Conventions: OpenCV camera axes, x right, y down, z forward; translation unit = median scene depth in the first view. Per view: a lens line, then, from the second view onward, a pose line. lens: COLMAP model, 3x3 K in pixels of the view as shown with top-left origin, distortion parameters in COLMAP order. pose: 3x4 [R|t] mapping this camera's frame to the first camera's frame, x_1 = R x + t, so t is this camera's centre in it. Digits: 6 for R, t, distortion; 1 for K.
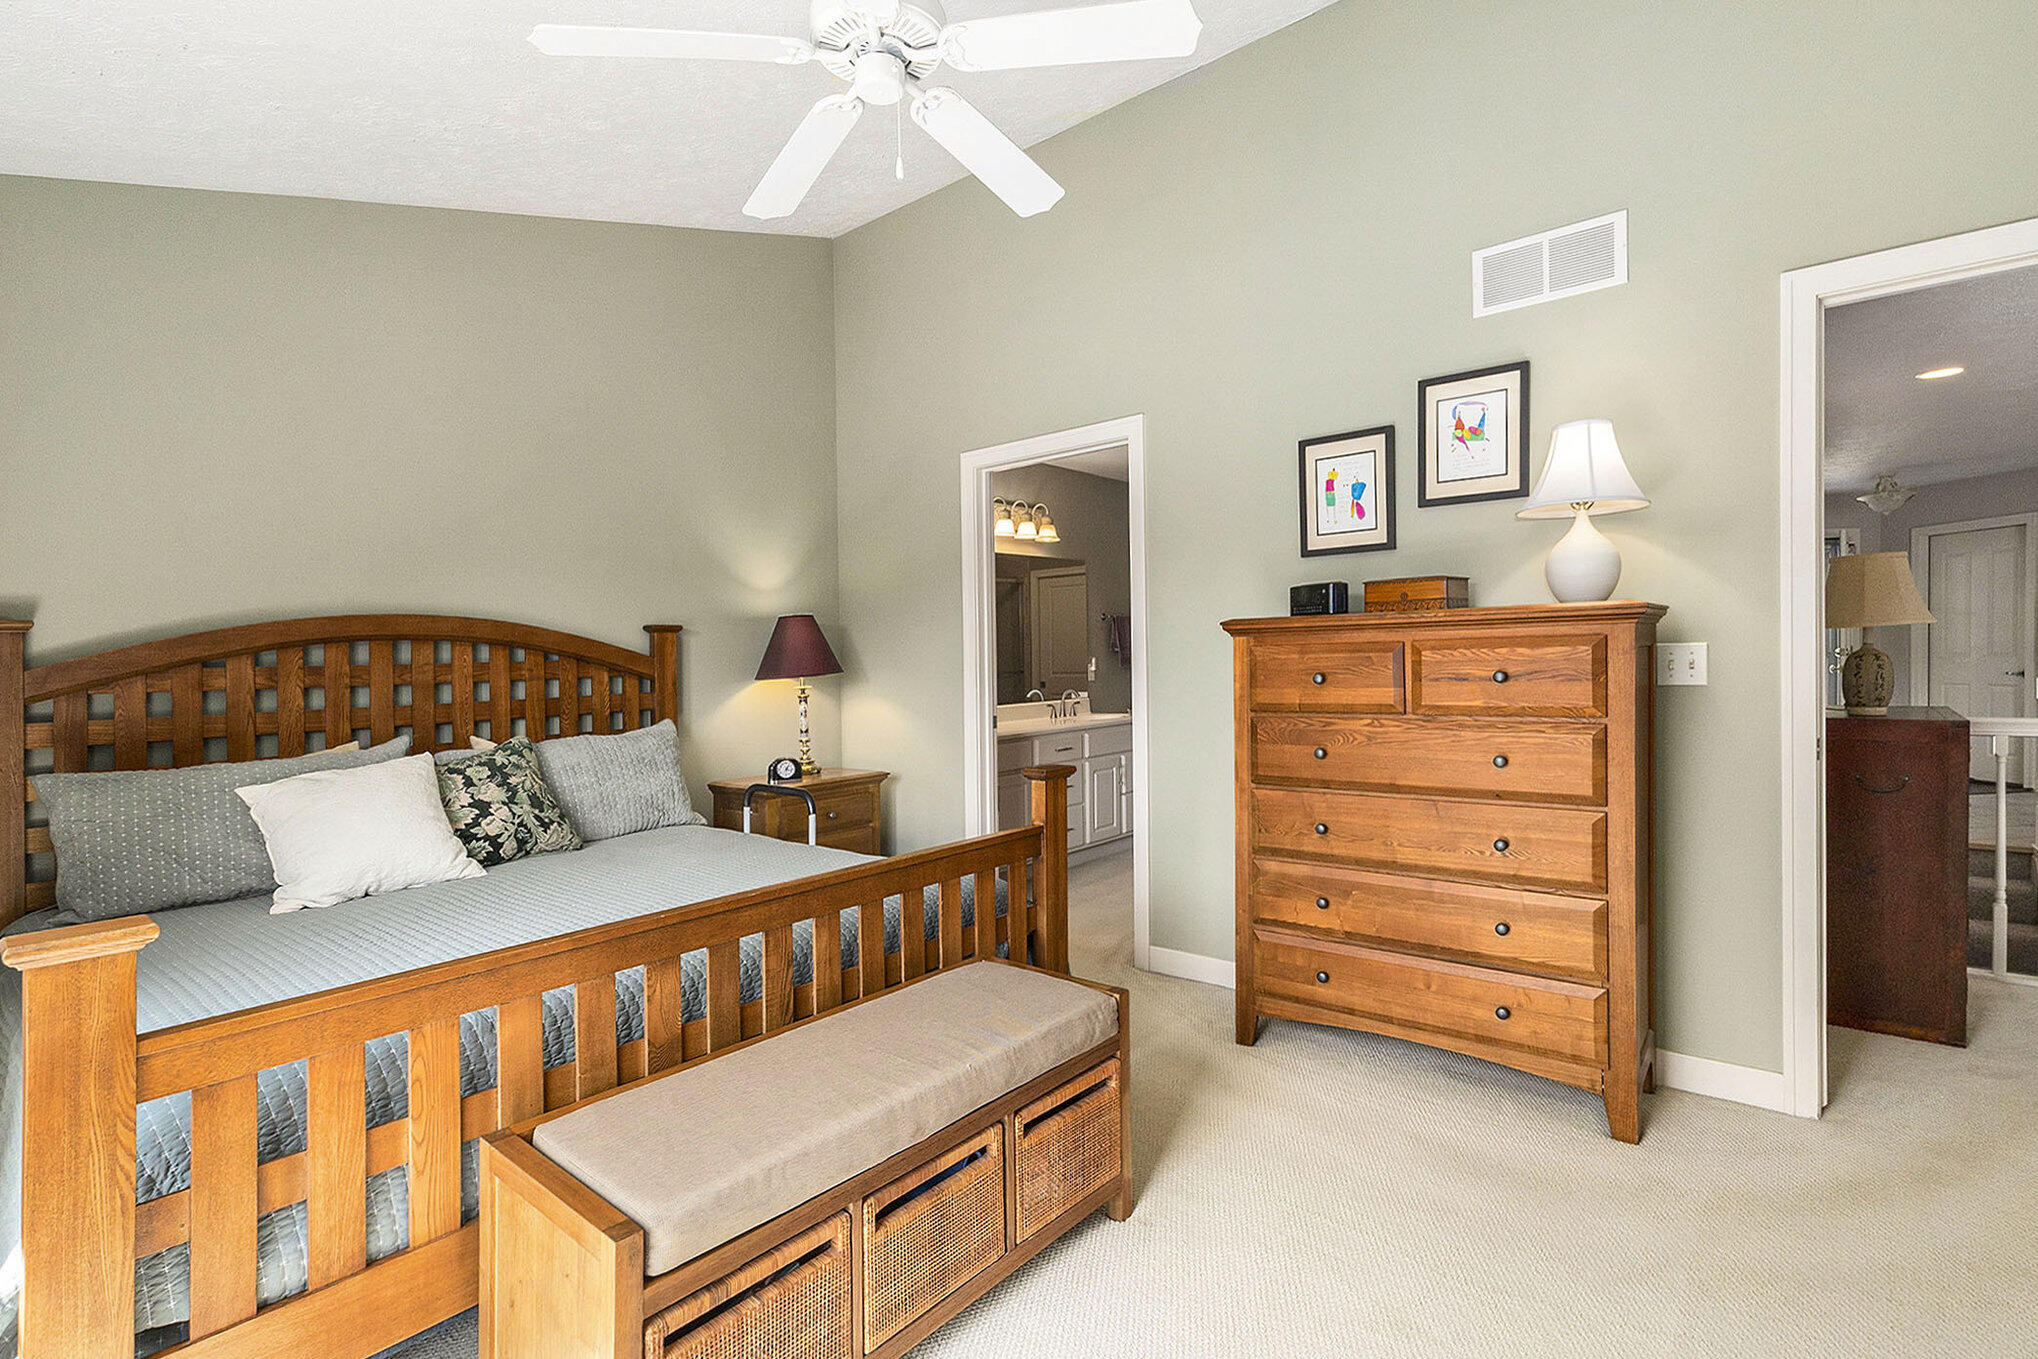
lens RADIAL K [[954.3, 0, 1019.1], [0, 954.3, 688.0], [0, 0, 1]] dist [-0.000401, -0.000063]
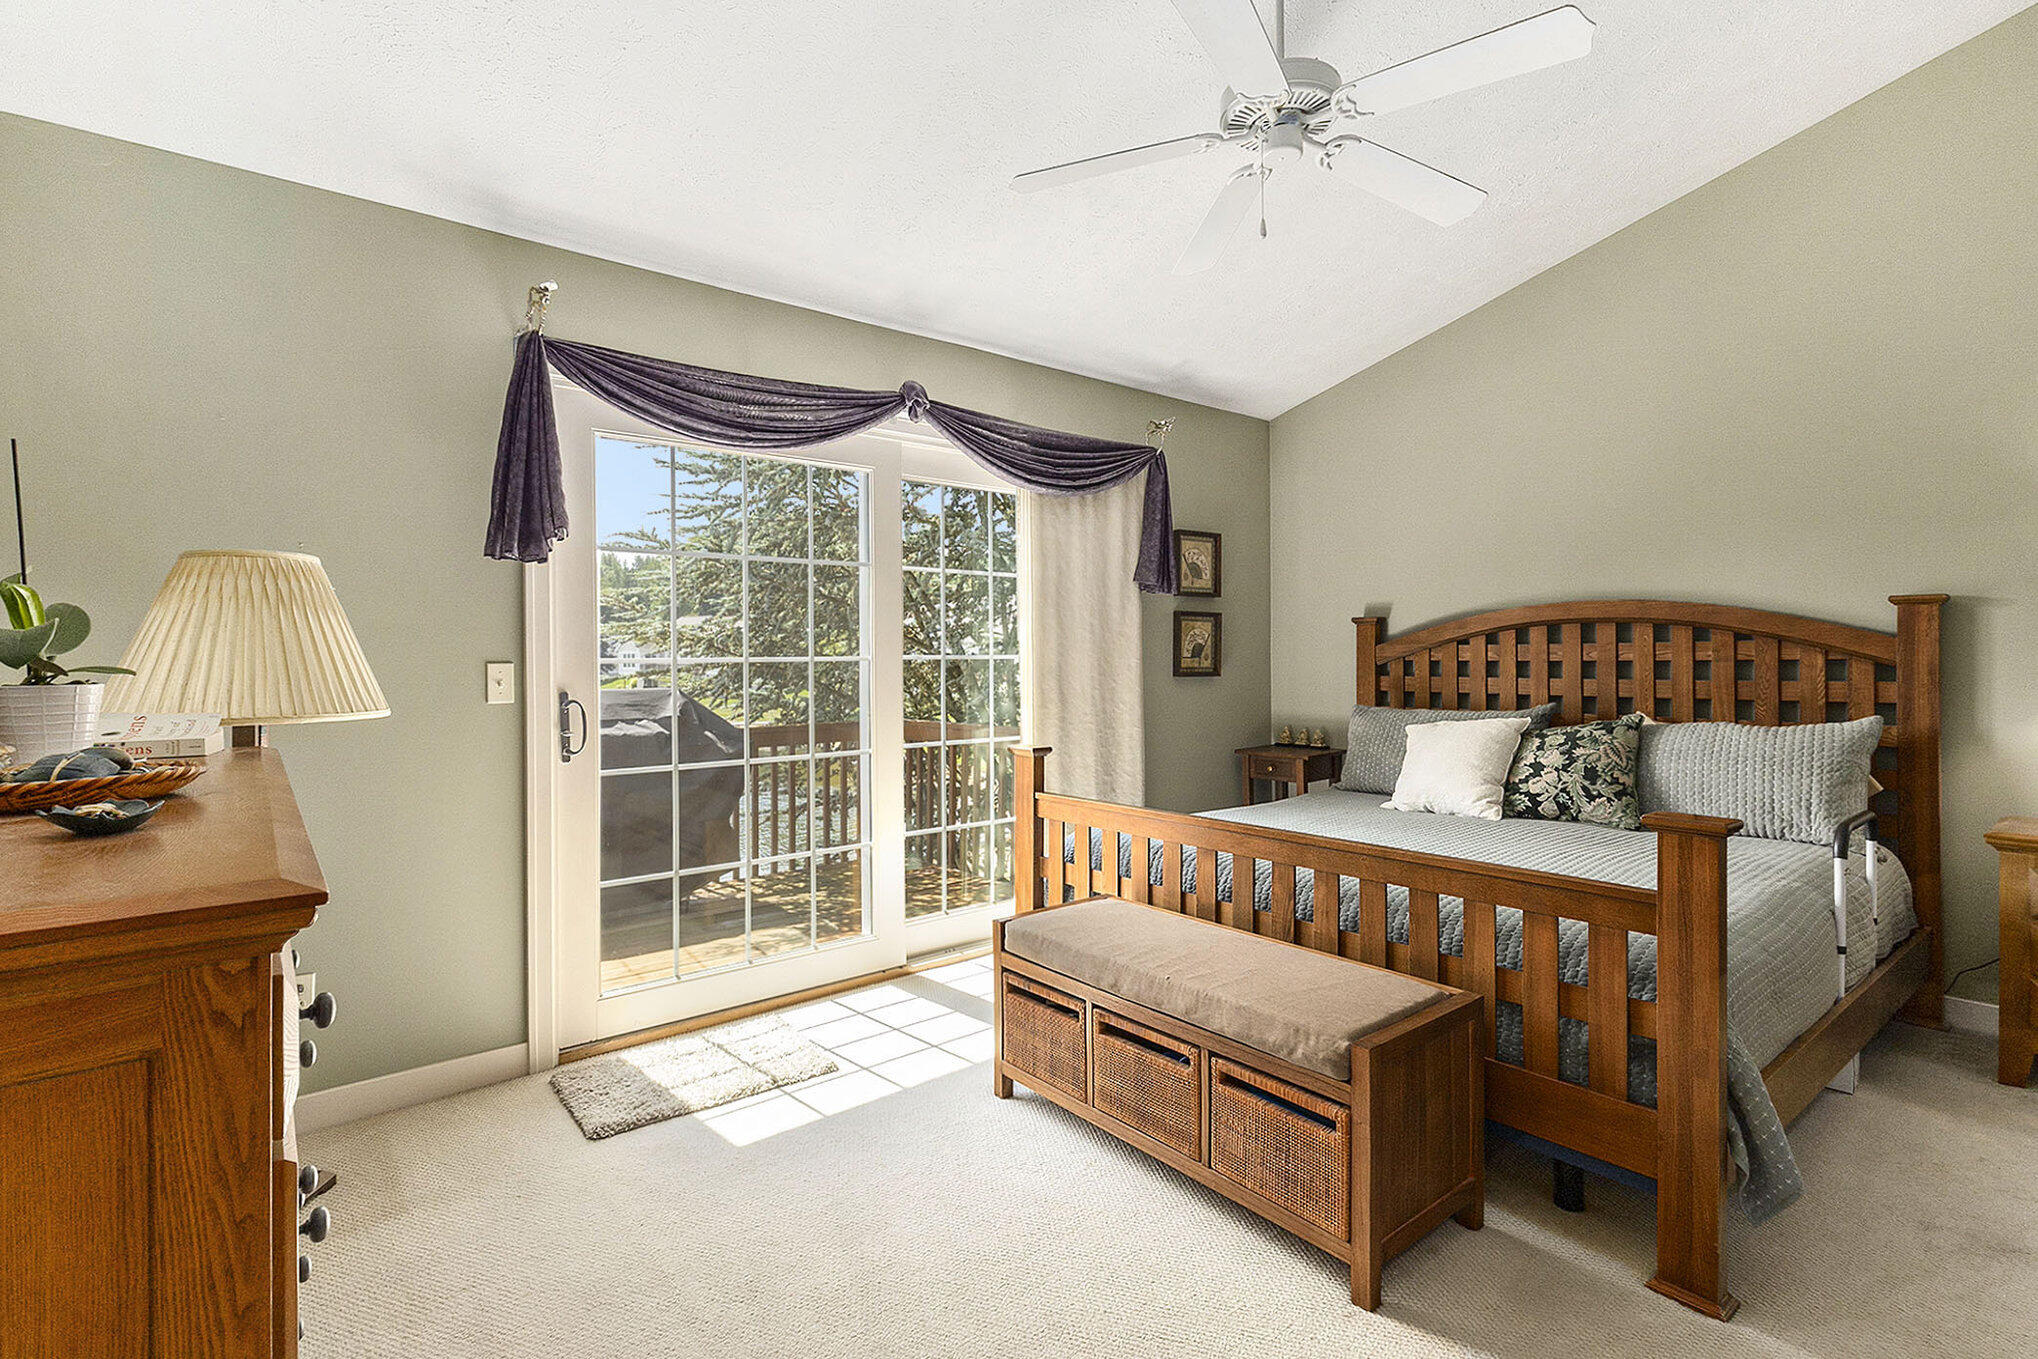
lens RADIAL K [[954.3, 0, 1019.1], [0, 954.3, 688.0], [0, 0, 1]] dist [-0.000401, -0.000063]
pose [[-0.177670, 0.057054, -0.982435, 0.681464], [-0.020163, 0.997897, 0.061598, -0.031009], [0.983884, 0.030753, -0.176146, 0.584244]]
